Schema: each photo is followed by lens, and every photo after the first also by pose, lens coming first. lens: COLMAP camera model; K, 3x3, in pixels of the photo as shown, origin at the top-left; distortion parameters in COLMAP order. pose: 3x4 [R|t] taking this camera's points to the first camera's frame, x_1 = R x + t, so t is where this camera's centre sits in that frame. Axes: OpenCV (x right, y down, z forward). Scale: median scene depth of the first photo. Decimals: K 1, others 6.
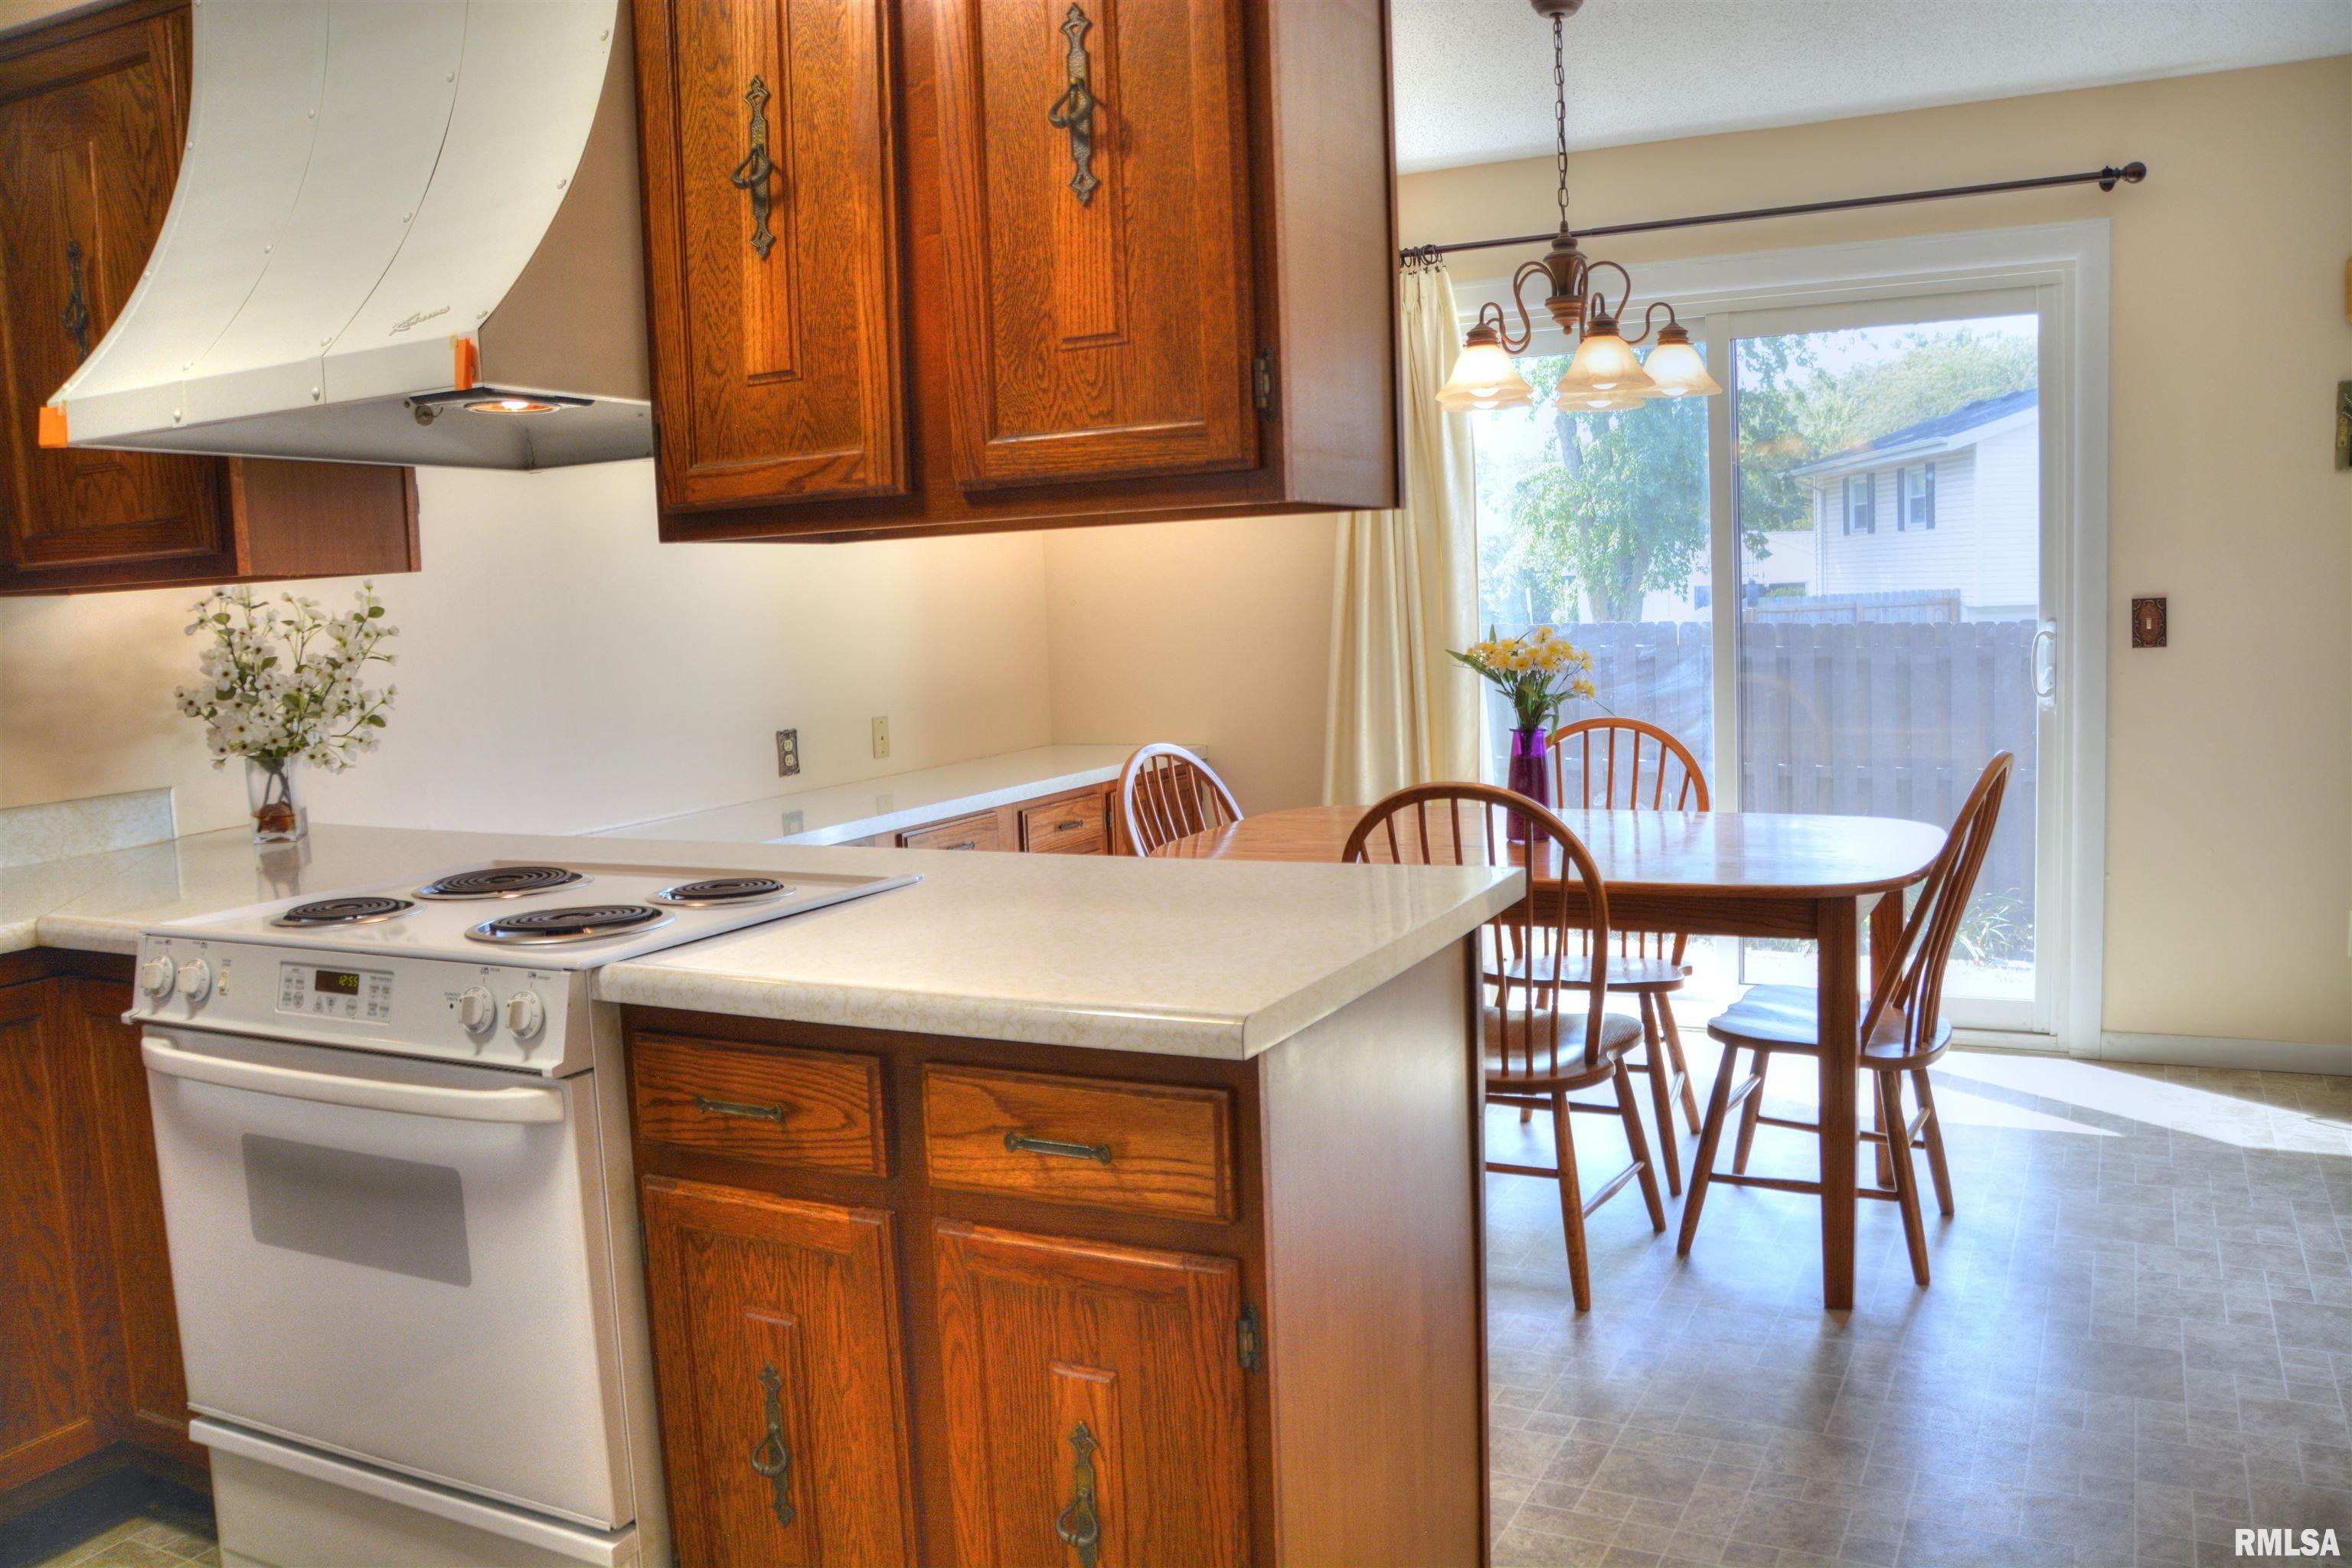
lens RADIAL K [[1820.4, 0, 1176.0], [0, 1820.4, 784.0], [0, 0, 1]] dist [-0.078294, 0.000761]
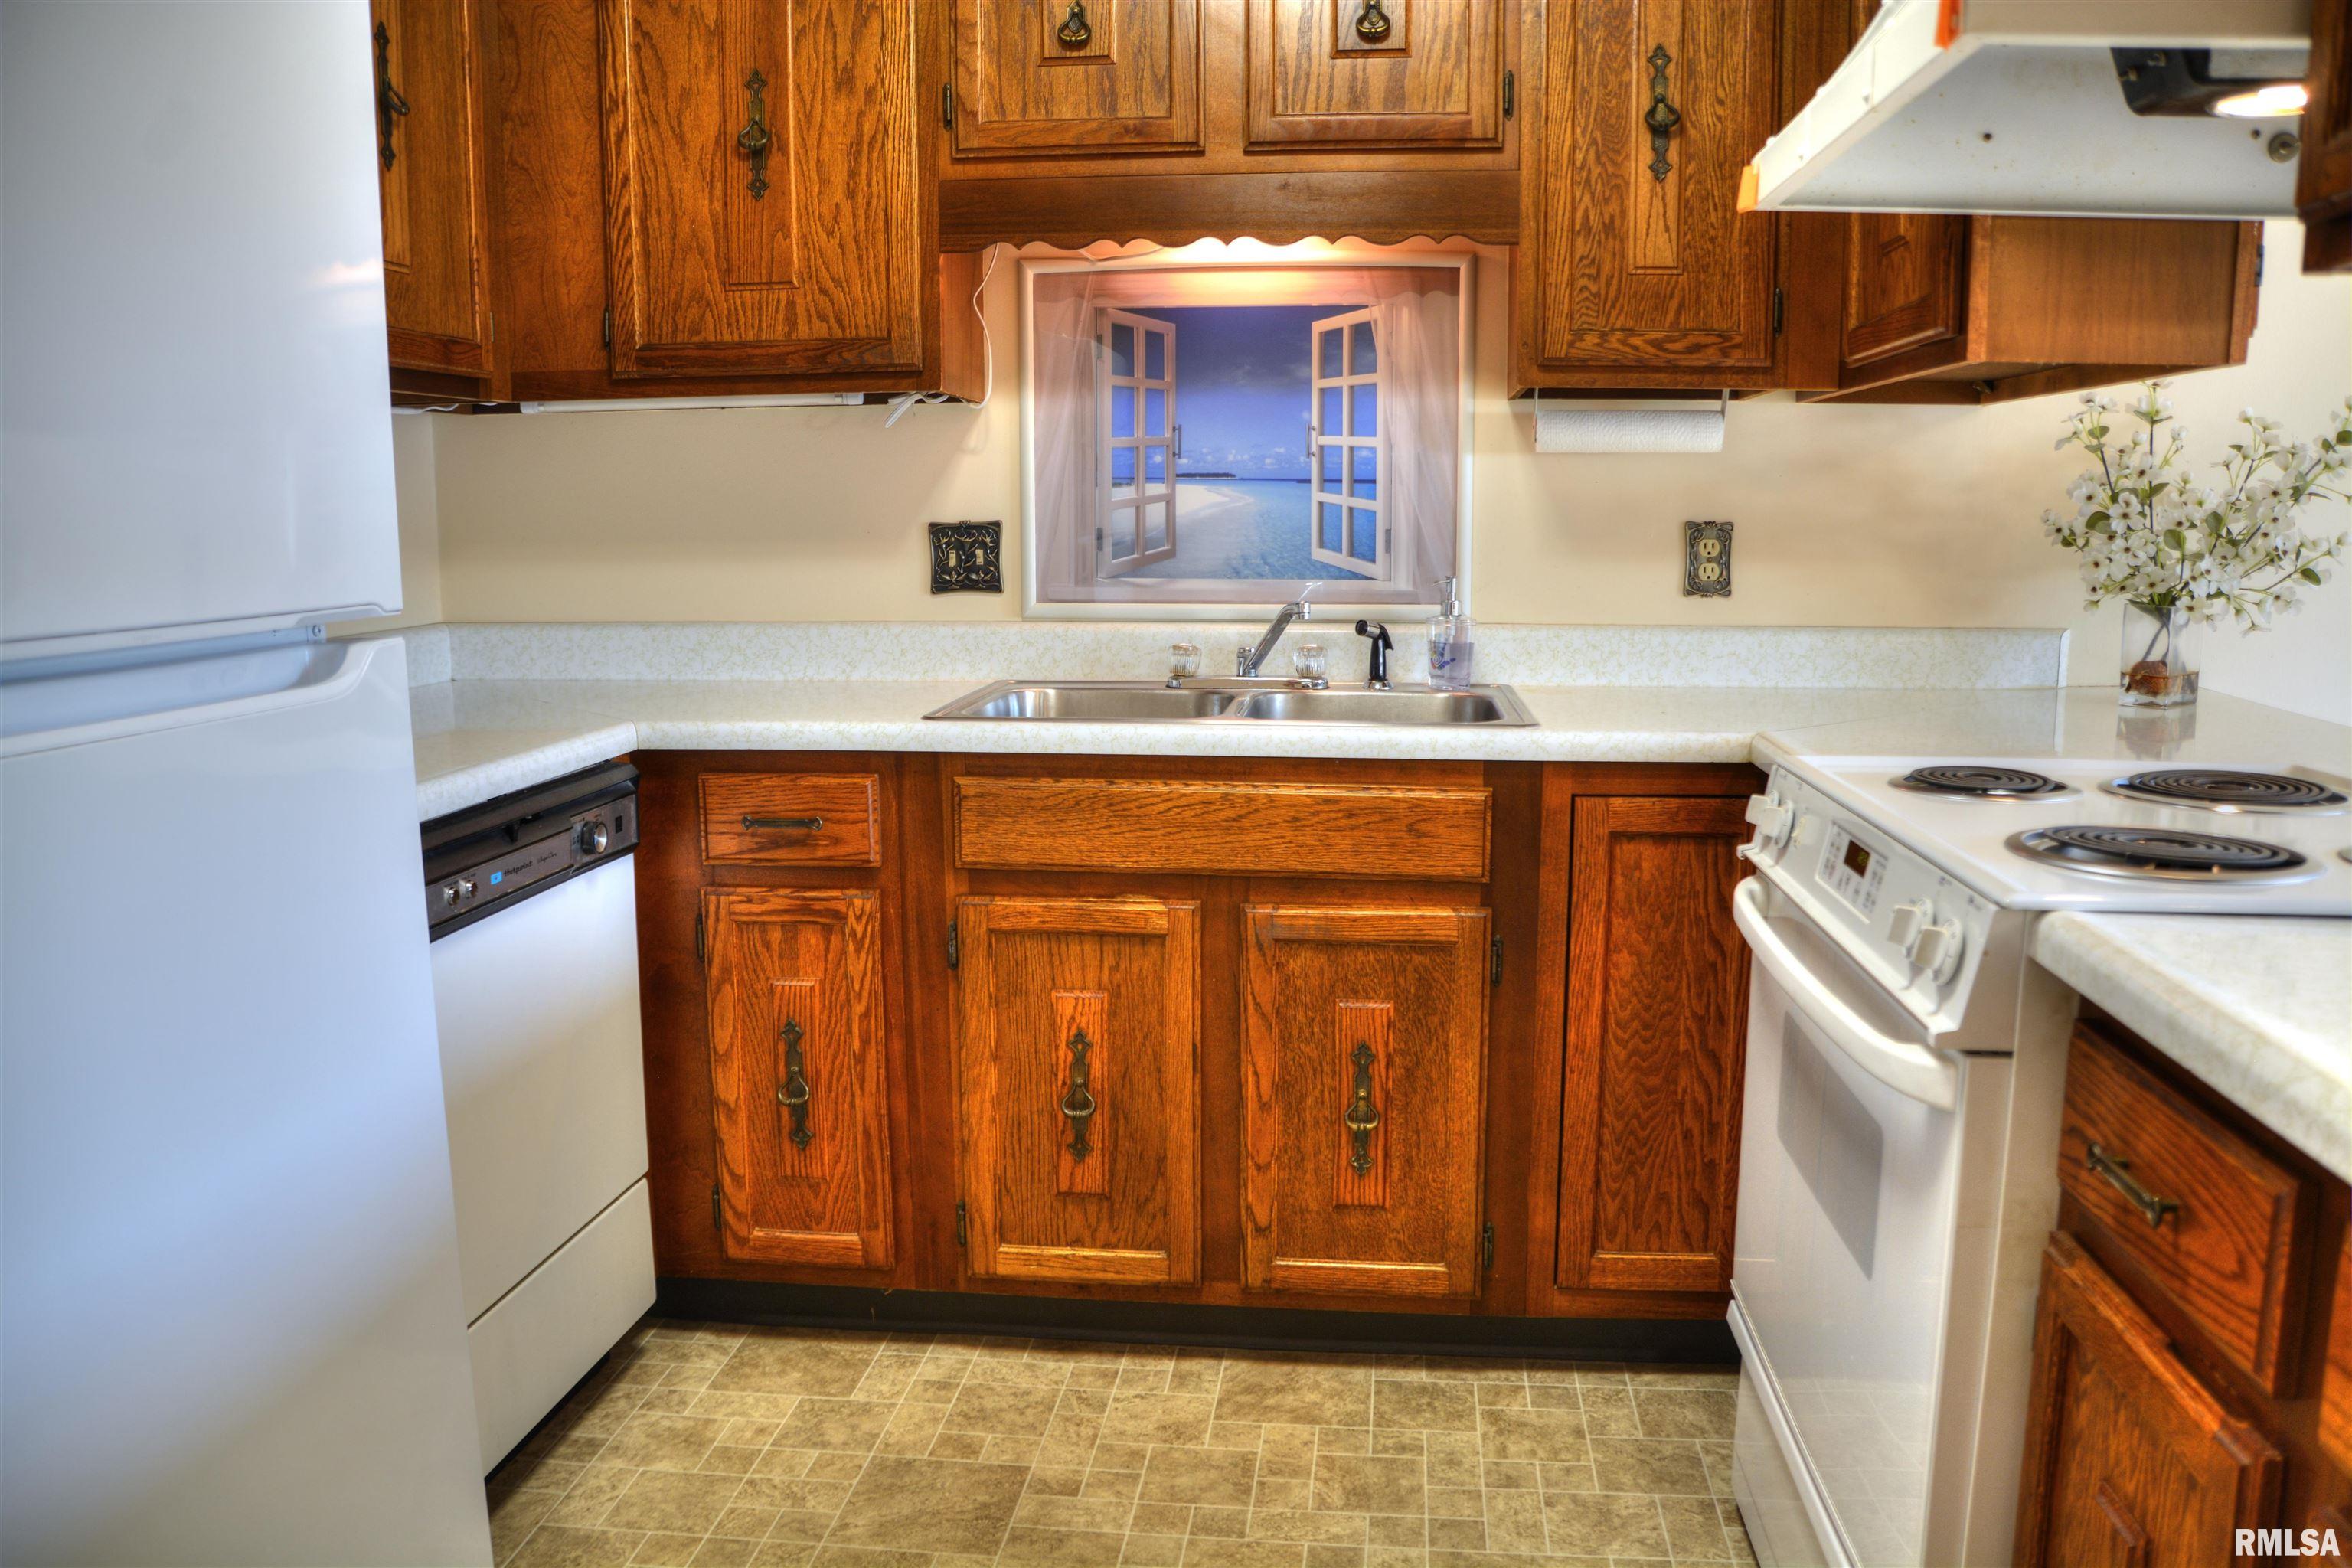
lens RADIAL K [[1820.4, 0, 1176.0], [0, 1820.4, 784.0], [0, 0, 1]] dist [-0.078294, 0.000761]
pose [[0.362371, 0.182105, -0.914071, 0.130094], [-0.113582, 0.982045, 0.150620, -0.007316], [0.925087, 0.049242, 0.376548, 0.351022]]
